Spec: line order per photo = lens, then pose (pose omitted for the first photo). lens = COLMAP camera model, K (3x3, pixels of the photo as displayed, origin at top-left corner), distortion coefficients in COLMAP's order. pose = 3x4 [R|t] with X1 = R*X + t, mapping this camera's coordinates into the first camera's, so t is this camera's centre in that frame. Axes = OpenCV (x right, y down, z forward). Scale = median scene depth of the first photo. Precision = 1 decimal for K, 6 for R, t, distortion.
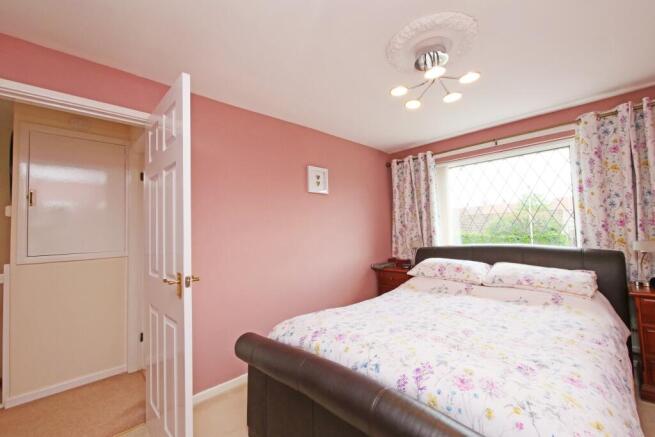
lens RADIAL K [[276.8, 0, 325.1], [0, 276.8, 218.9], [0, 0, 1]] dist [-0.000473, -0.000086]
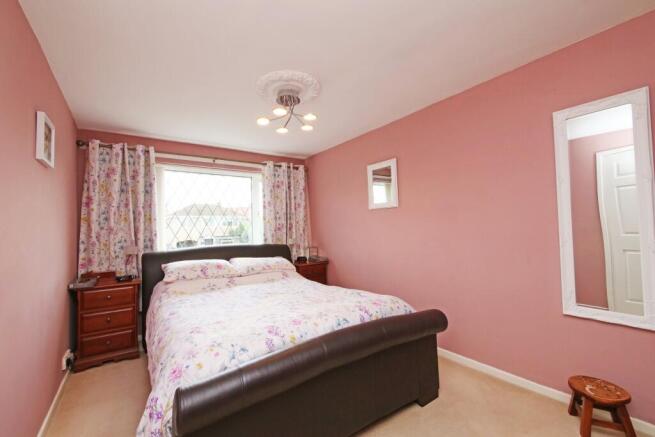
lens RADIAL K [[276.8, 0, 325.1], [0, 276.8, 218.9], [0, 0, 1]] dist [-0.000473, -0.000086]
pose [[0.163905, 0.064806, 0.984345, -0.550898], [-0.021399, 0.997839, -0.062131, 0.048603], [-0.986244, -0.010881, 0.164938, 0.385880]]
